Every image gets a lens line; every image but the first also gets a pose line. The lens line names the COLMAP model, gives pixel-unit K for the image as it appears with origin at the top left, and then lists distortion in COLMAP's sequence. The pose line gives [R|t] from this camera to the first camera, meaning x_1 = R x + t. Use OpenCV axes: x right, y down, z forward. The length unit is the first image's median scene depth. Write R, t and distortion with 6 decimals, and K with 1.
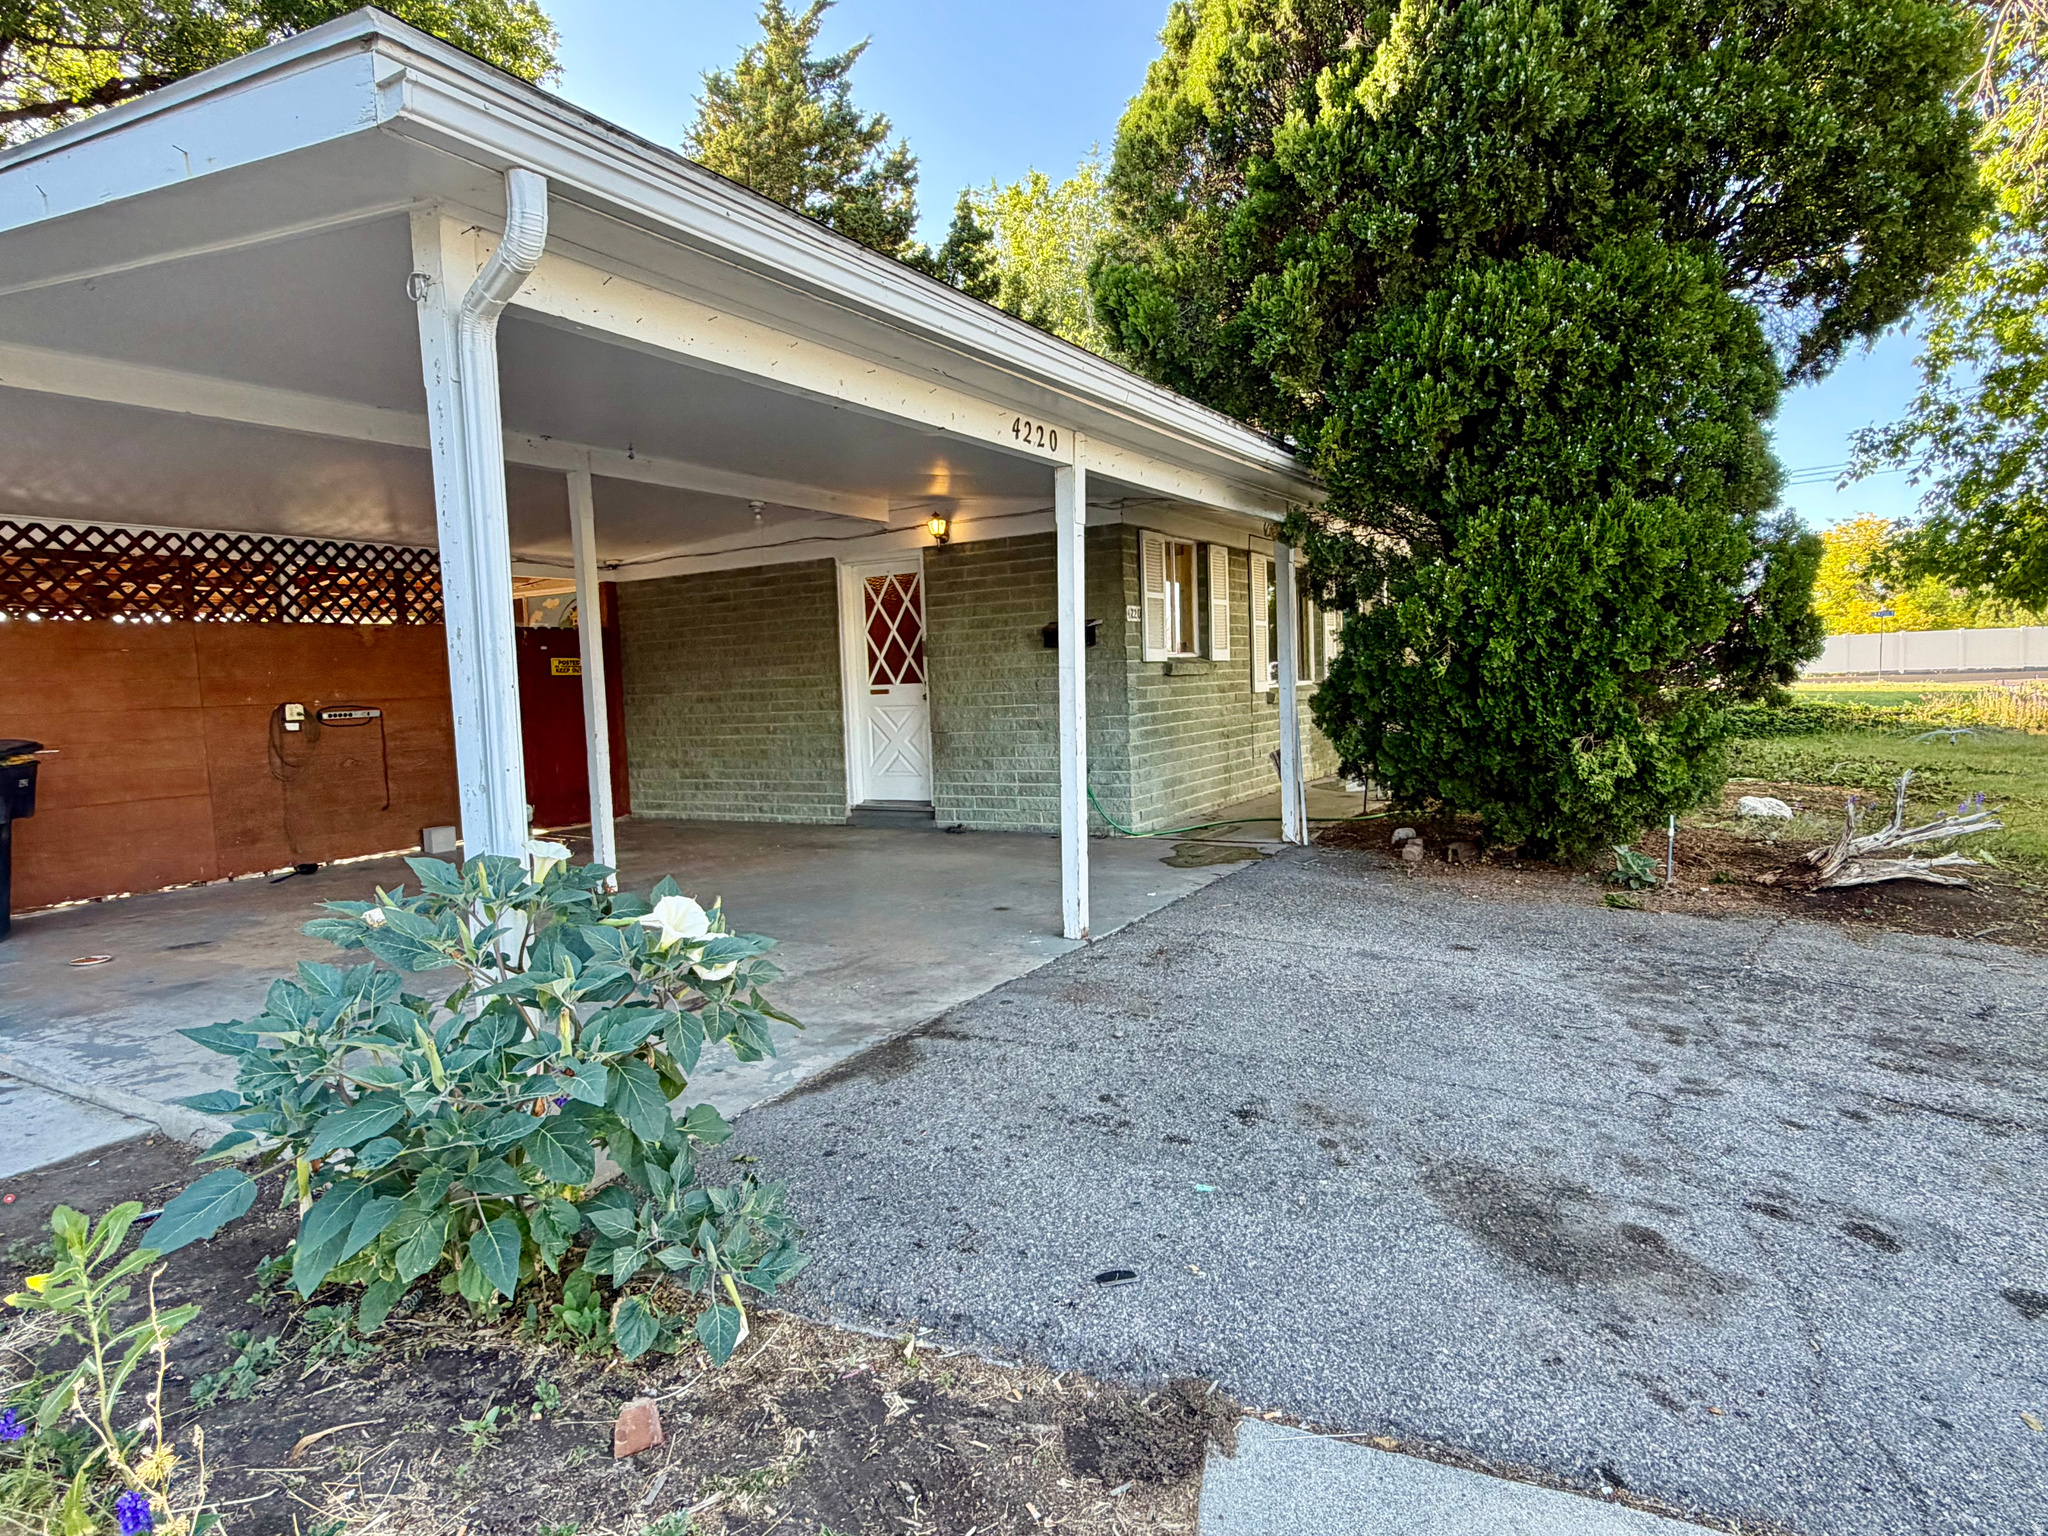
lens RADIAL K [[1146.7, 0, 1024.0], [0, 1146.7, 768.0], [0, 0, 1]] dist [0.002392, 0.001309]
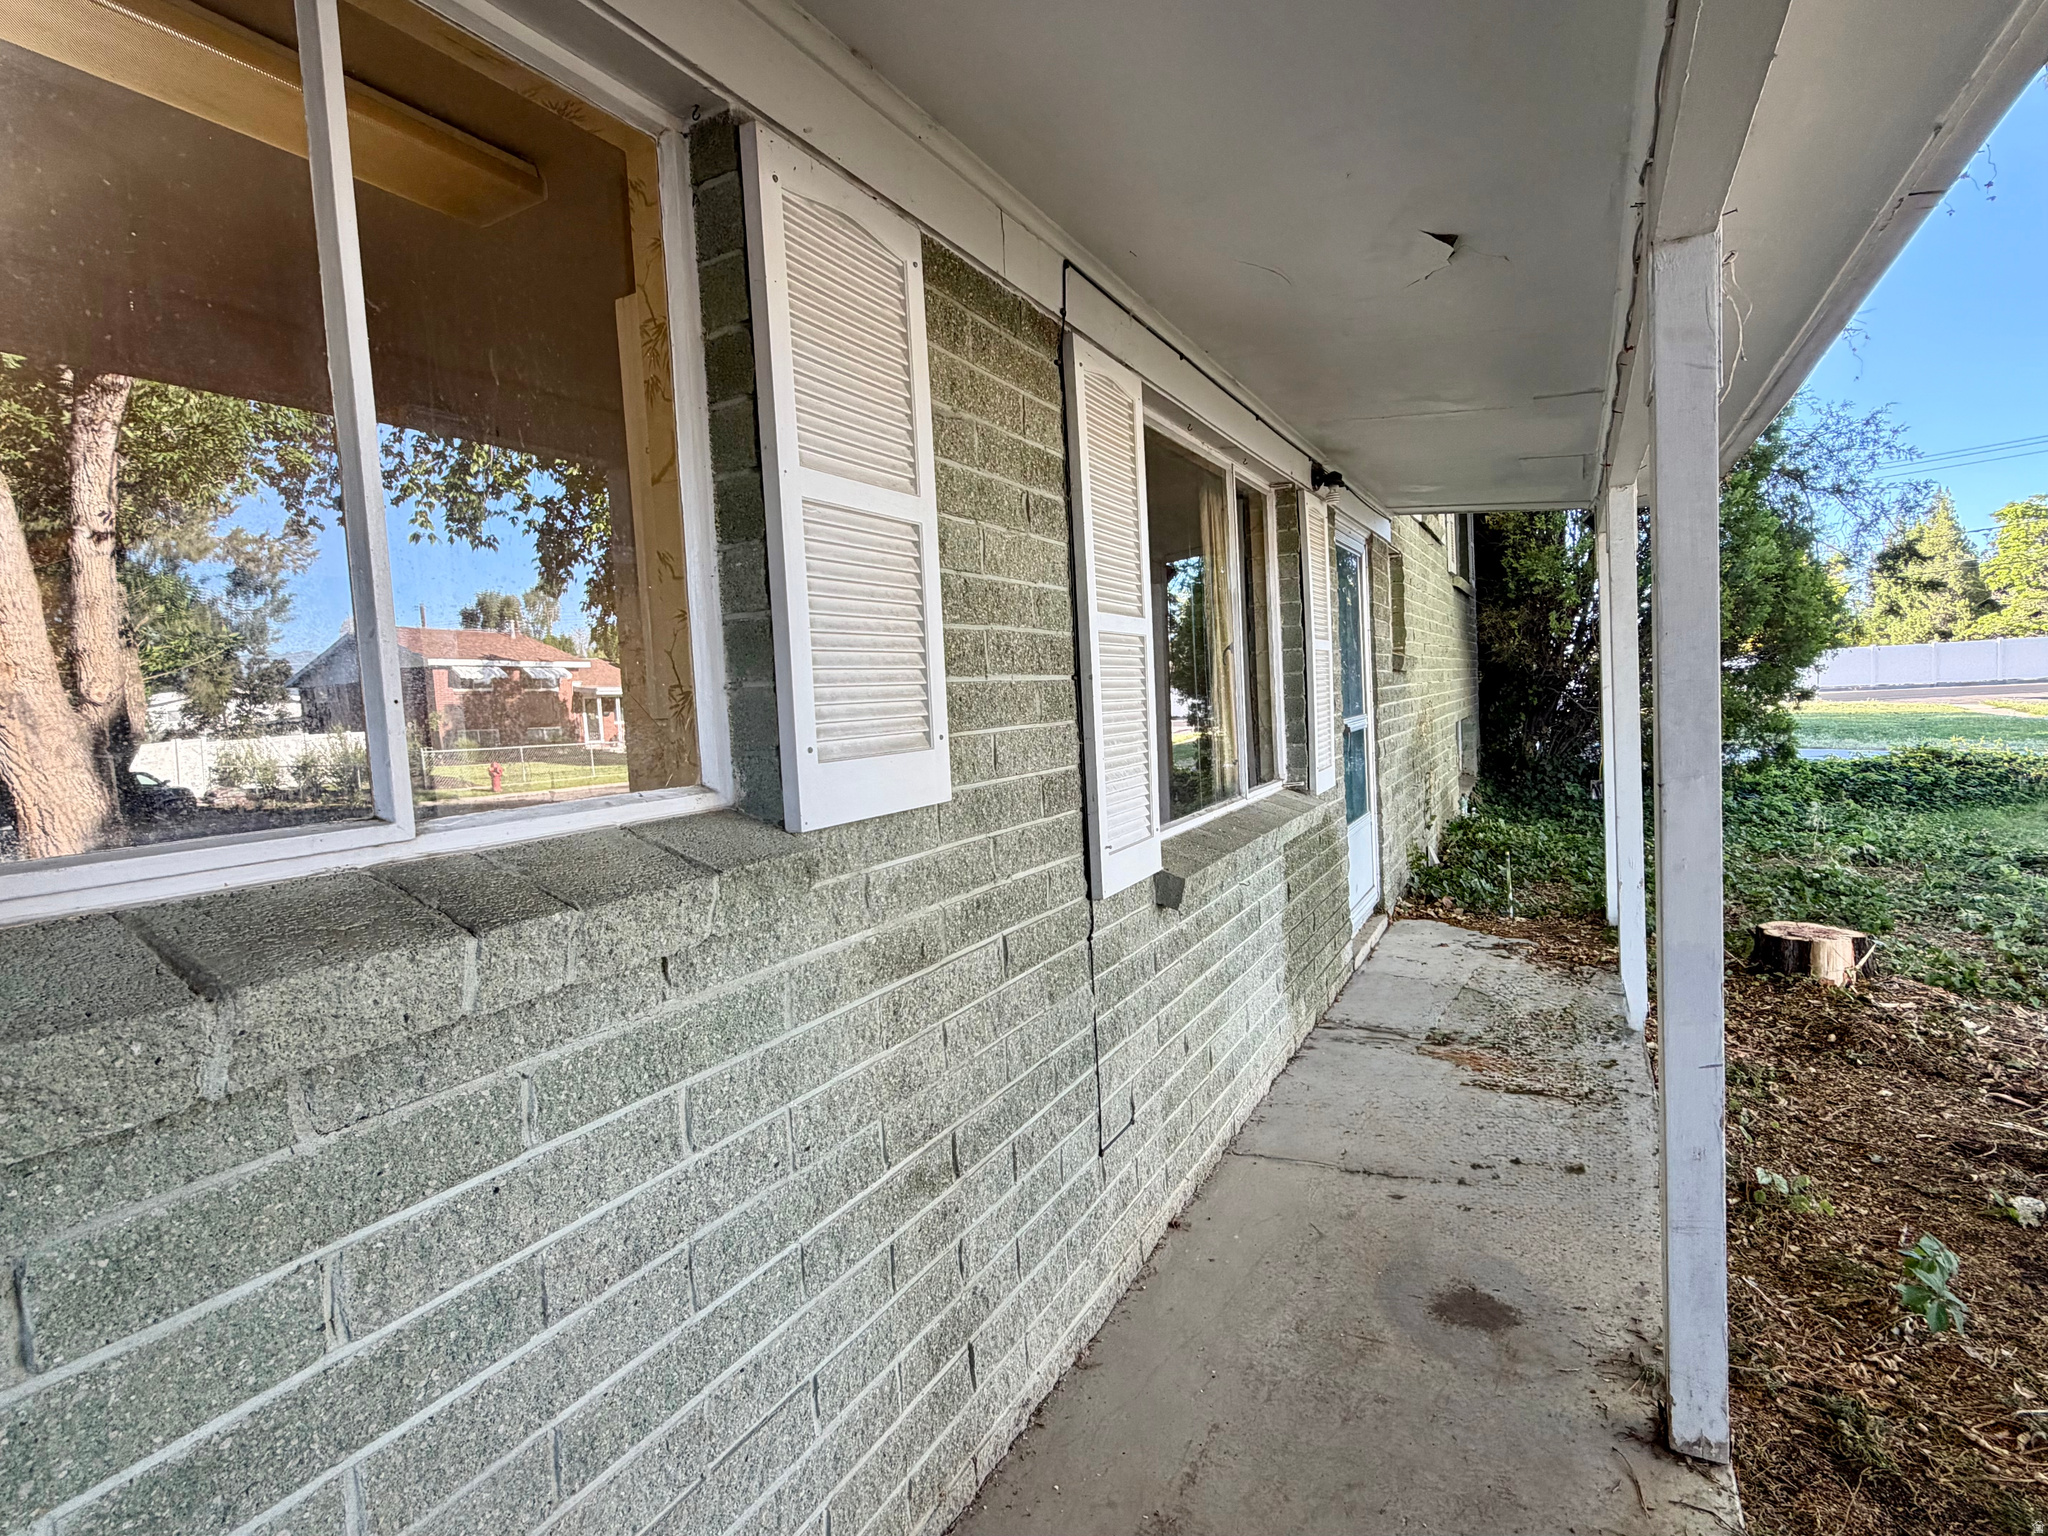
lens RADIAL K [[1012.4, 0, 1024.0], [0, 1012.4, 768.0], [0, 0, 1]] dist [-0.002209, -0.000585]
pose [[0.998726, -0.017985, 0.047154, 0.187152], [0.018479, 0.999779, -0.010046, -0.098939], [-0.046963, 0.010905, 0.998837, 0.835184]]
